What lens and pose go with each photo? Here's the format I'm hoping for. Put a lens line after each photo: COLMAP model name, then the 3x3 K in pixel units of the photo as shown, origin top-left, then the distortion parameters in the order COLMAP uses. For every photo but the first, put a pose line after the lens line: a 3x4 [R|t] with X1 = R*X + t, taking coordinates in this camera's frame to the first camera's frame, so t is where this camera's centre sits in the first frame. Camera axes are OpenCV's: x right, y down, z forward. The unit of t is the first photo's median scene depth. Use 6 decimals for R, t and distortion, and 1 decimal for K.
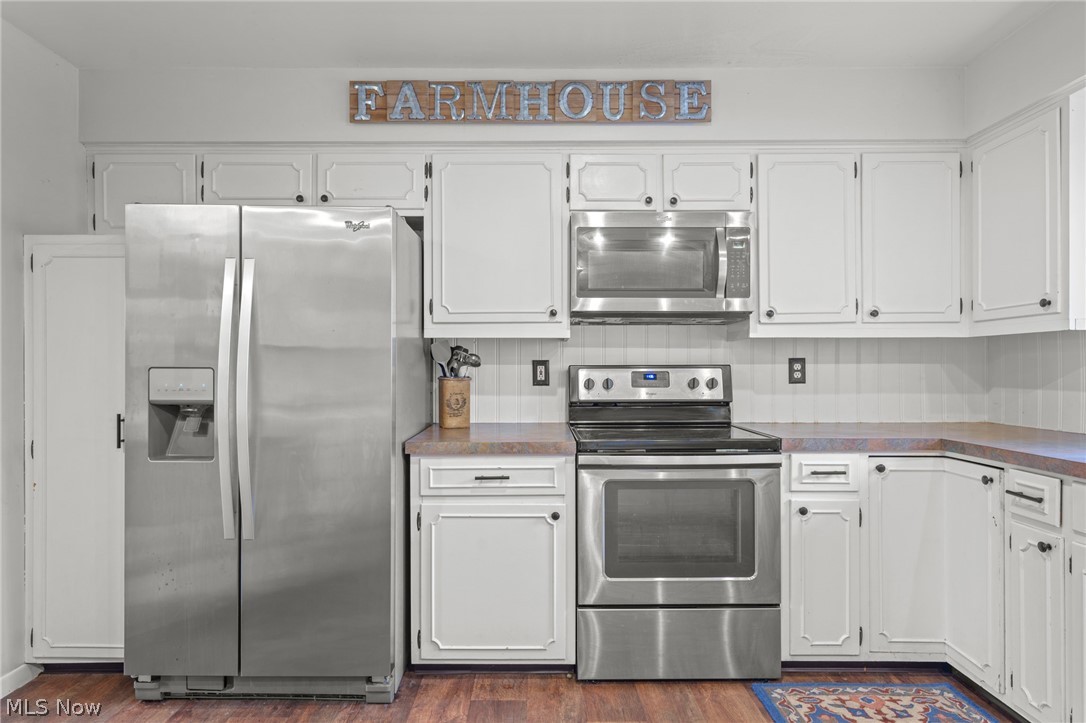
lens RADIAL K [[603.3, 0, 537.9], [0, 603.3, 368.6], [0, 0, 1]] dist [0.005281, 0.000183]
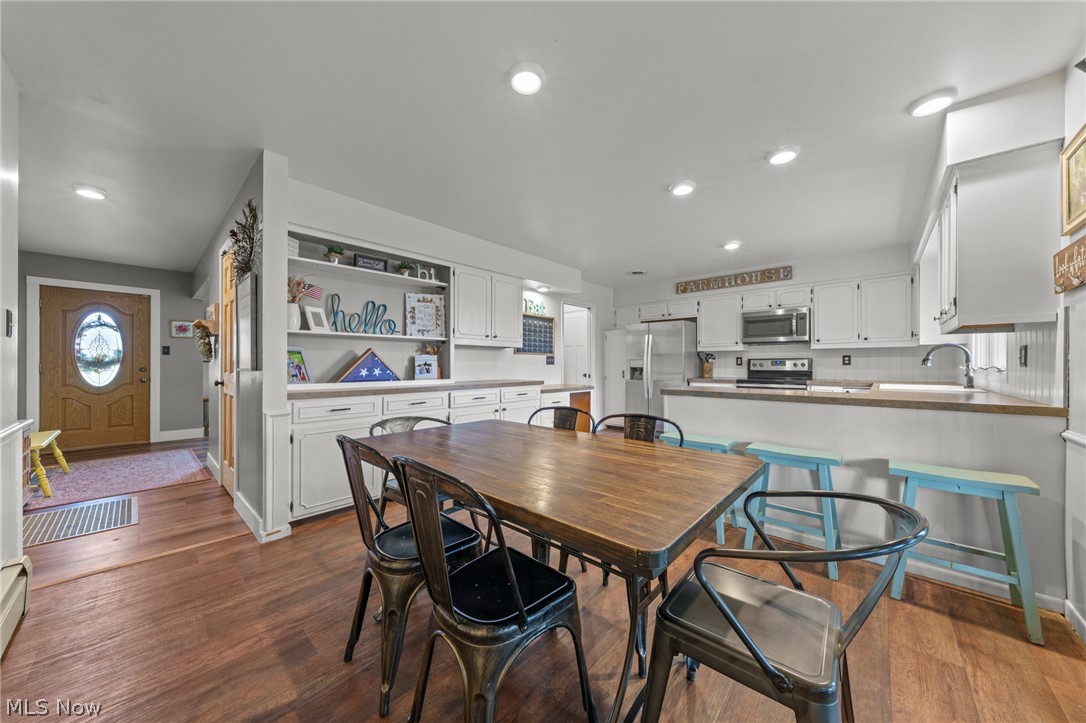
lens RADIAL K [[369.1, 0, 540.2], [0, 369.1, 365.1], [0, 0, 1]] dist [0.001493, 0.000146]
pose [[0.735586, 0.003340, -0.677424, 0.618998], [-0.002565, 0.999994, 0.002146, 0.028351], [0.677427, 0.000160, 0.735590, -1.251712]]
